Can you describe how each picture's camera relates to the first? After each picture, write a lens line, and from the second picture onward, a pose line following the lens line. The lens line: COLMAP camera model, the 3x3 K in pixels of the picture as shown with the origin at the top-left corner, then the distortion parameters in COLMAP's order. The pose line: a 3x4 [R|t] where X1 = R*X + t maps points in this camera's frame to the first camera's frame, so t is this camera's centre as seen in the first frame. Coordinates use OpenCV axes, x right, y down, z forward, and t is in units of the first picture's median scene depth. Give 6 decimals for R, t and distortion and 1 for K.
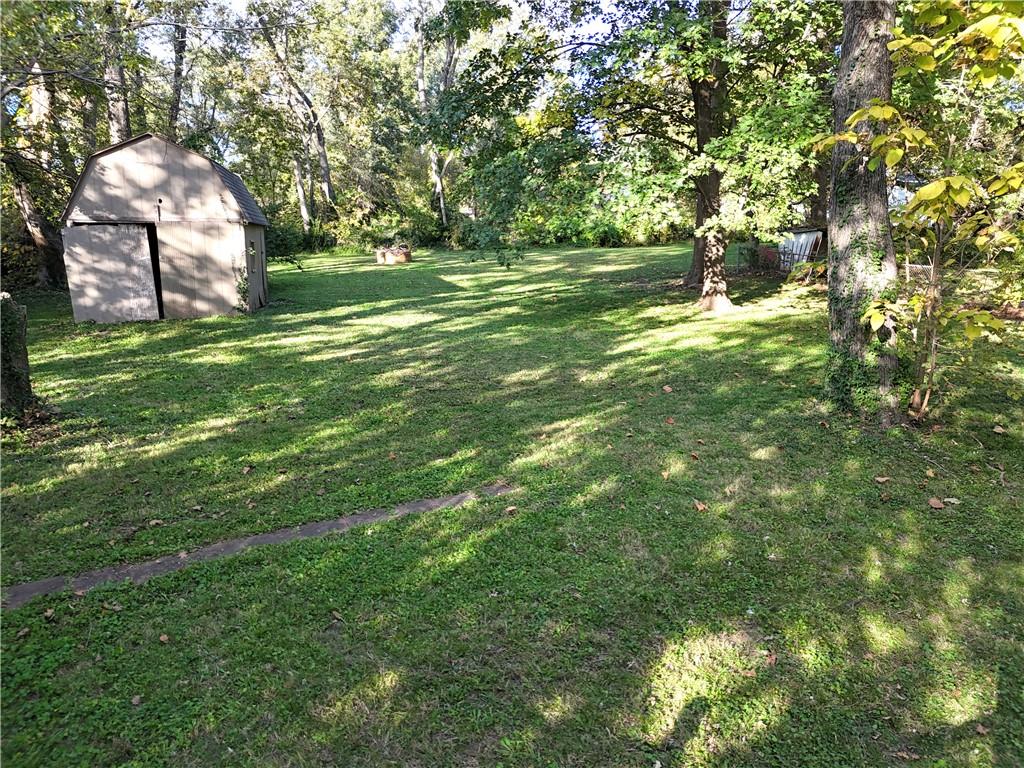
lens RADIAL K [[750.6, 0, 509.4], [0, 750.6, 381.9], [0, 0, 1]] dist [0.062032, -0.054639]
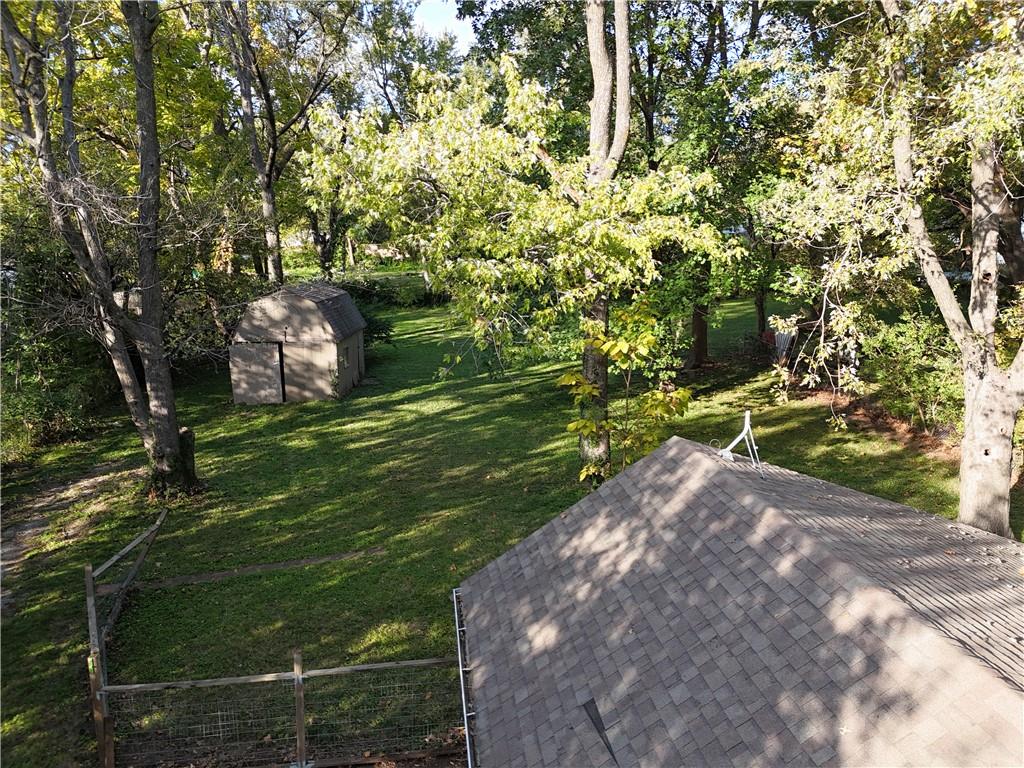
lens RADIAL K [[750.6, 0, 515.4], [0, 750.6, 387.3], [0, 0, 1]] dist [0.062032, -0.054639]
pose [[0.977548, 0.043665, -0.206137, 0.348854], [-0.041759, 0.999035, 0.013593, -0.162728], [0.206532, -0.004680, 0.978429, -0.453365]]
